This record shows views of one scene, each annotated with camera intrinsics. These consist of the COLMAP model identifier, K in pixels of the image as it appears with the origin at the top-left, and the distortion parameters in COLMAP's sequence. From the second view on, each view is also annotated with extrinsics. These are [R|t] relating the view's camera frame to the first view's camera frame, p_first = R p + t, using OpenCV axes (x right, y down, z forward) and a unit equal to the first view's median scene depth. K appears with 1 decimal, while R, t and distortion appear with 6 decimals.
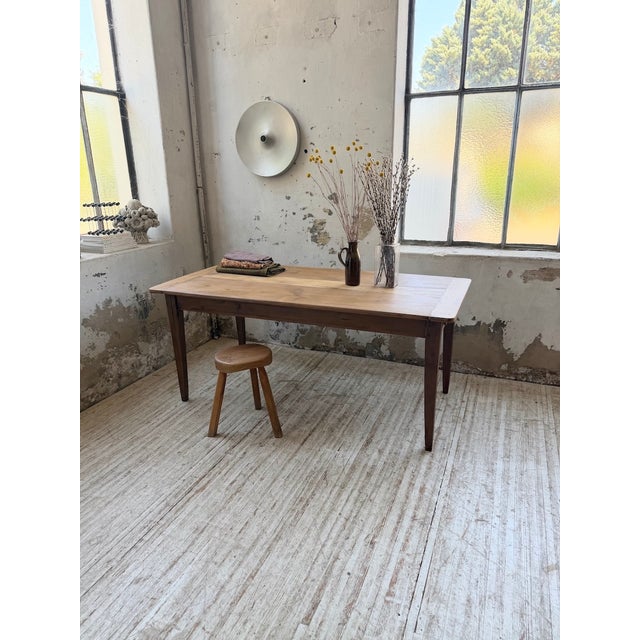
lens RADIAL K [[451.1, 0, 321.1], [0, 451.1, 321.3], [0, 0, 1]] dist [0.055204, -0.074516]
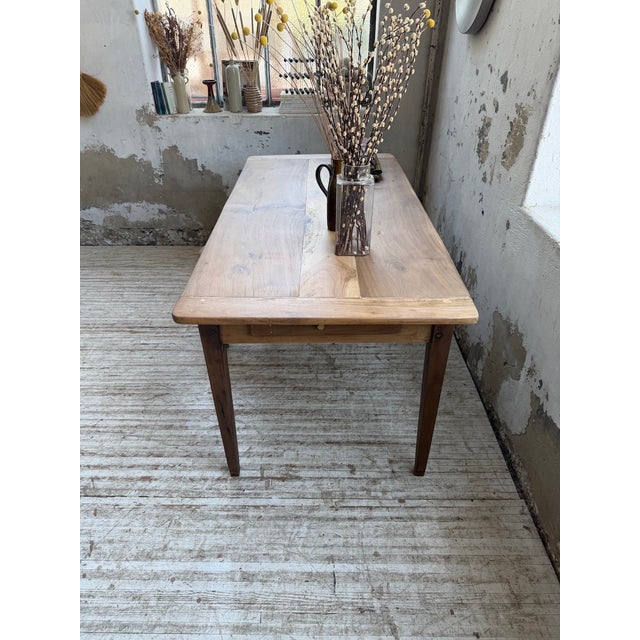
lens RADIAL K [[454.9, 0, 314.8], [0, 454.9, 320.9], [0, 0, 1]] dist [0.013908, -0.030416]
pose [[0.371286, 0.522540, -0.767528, 0.571153], [-0.288958, 0.850594, 0.439310, -0.220799], [0.882411, 0.058674, 0.466806, 0.612532]]
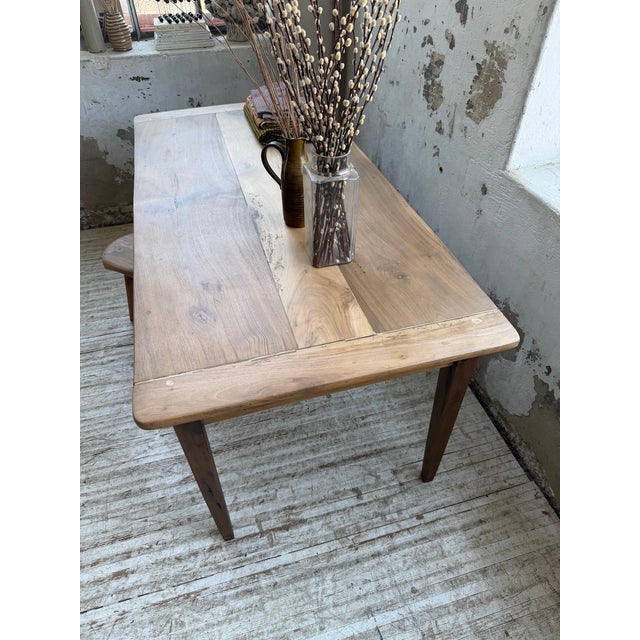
lens RADIAL K [[454.9, 0, 318.3], [0, 454.9, 323.8], [0, 0, 1]] dist [0.013908, -0.030416]
pose [[0.620630, 0.545267, -0.563473, 0.401284], [-0.251851, 0.819167, 0.515302, -0.233793], [0.742556, -0.177901, 0.645726, 0.601546]]
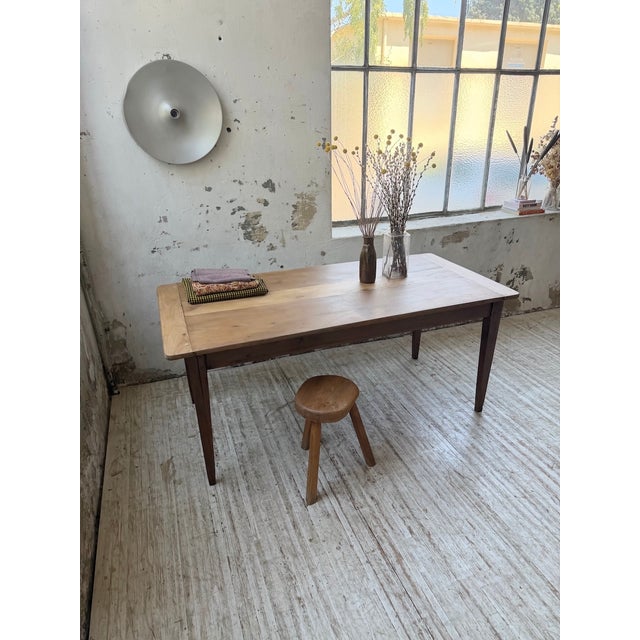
lens RADIAL K [[451.1, 0, 324.1], [0, 451.1, 323.1], [0, 0, 1]] dist [0.055204, -0.074516]
pose [[0.731405, -0.276960, 0.623169, -0.552297], [0.214941, 0.960862, 0.174771, -0.165578], [-0.647184, 0.006117, 0.762309, 0.310521]]
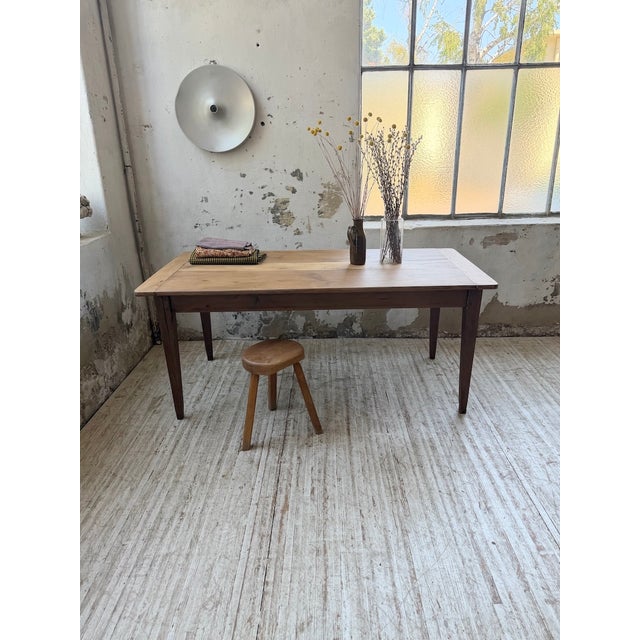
lens RADIAL K [[451.1, 0, 323.4], [0, 451.1, 319.8], [0, 0, 1]] dist [0.055204, -0.074516]
pose [[0.925378, -0.135774, 0.353894, -0.325753], [0.122476, 0.990667, 0.059821, -0.026379], [-0.358713, -0.012014, 0.933371, 0.108491]]
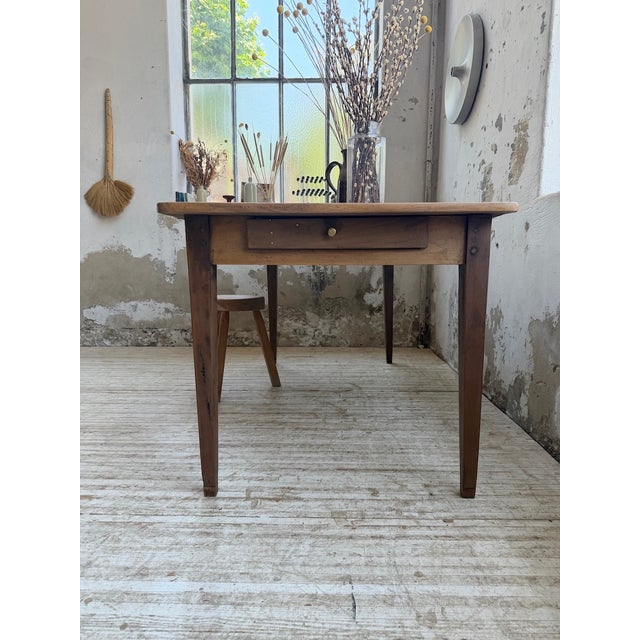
lens RADIAL K [[454.9, 0, 319.9], [0, 454.9, 323.7], [0, 0, 1]] dist [0.013908, -0.030416]
pose [[0.365176, 0.141734, -0.920086, 0.586886], [-0.298481, 0.953990, 0.028492, 0.038088], [0.881791, 0.264223, 0.390680, 0.689323]]
